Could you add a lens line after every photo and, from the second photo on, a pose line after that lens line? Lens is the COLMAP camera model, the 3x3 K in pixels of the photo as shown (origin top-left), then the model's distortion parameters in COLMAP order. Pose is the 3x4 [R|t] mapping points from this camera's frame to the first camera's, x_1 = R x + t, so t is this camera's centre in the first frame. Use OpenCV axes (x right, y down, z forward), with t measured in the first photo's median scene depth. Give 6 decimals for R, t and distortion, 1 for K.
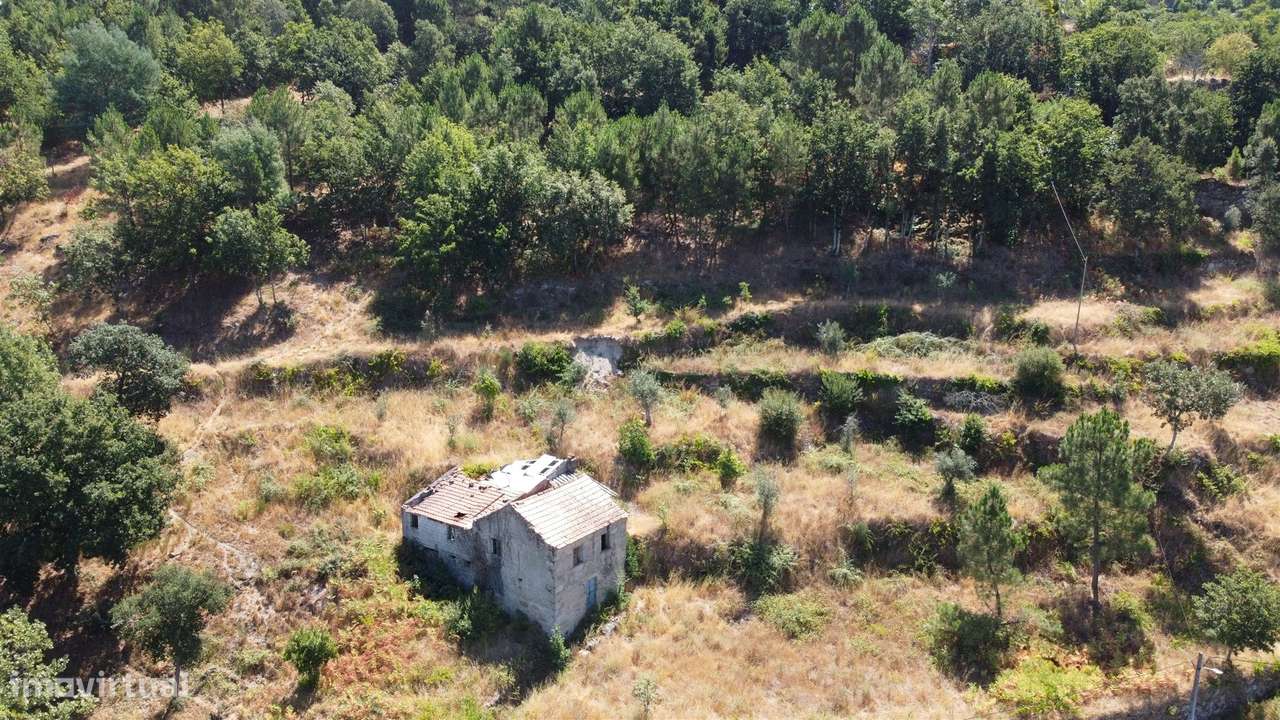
lens RADIAL K [[972.4, 0, 638.5], [0, 972.4, 371.8], [0, 0, 1]] dist [-0.004811, -0.009497]
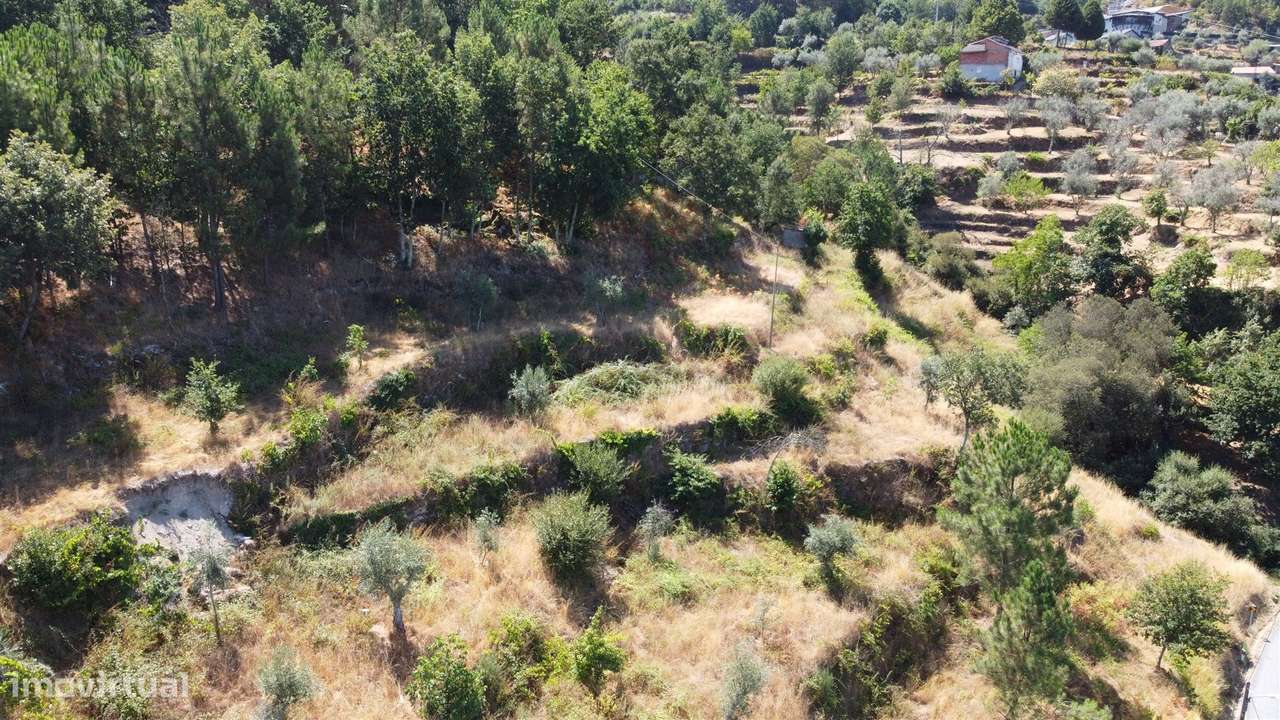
lens RADIAL K [[972.4, 0, 642.1], [0, 972.4, 373.3], [0, 0, 1]] dist [-0.004811, -0.009497]
pose [[0.654482, -0.163781, 0.738125, -0.203690], [0.163457, 0.983819, 0.073362, -0.073739], [-0.738197, 0.072637, 0.670663, 0.456879]]
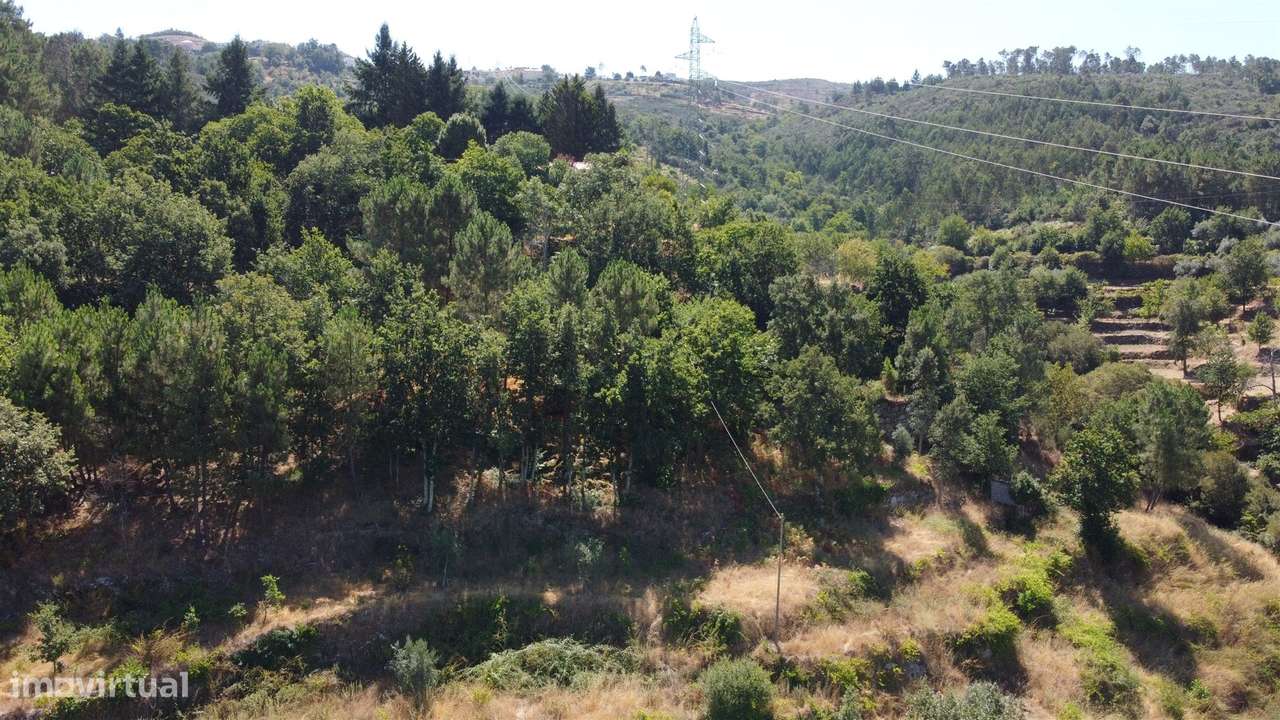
lens RADIAL K [[972.4, 0, 637.0], [0, 972.4, 358.4], [0, 0, 1]] dist [-0.004811, -0.009497]
pose [[0.929929, 0.004706, 0.367709, 0.092570], [0.075931, 0.975913, -0.204518, -0.078313], [-0.359815, 0.218107, 0.907173, 0.324263]]
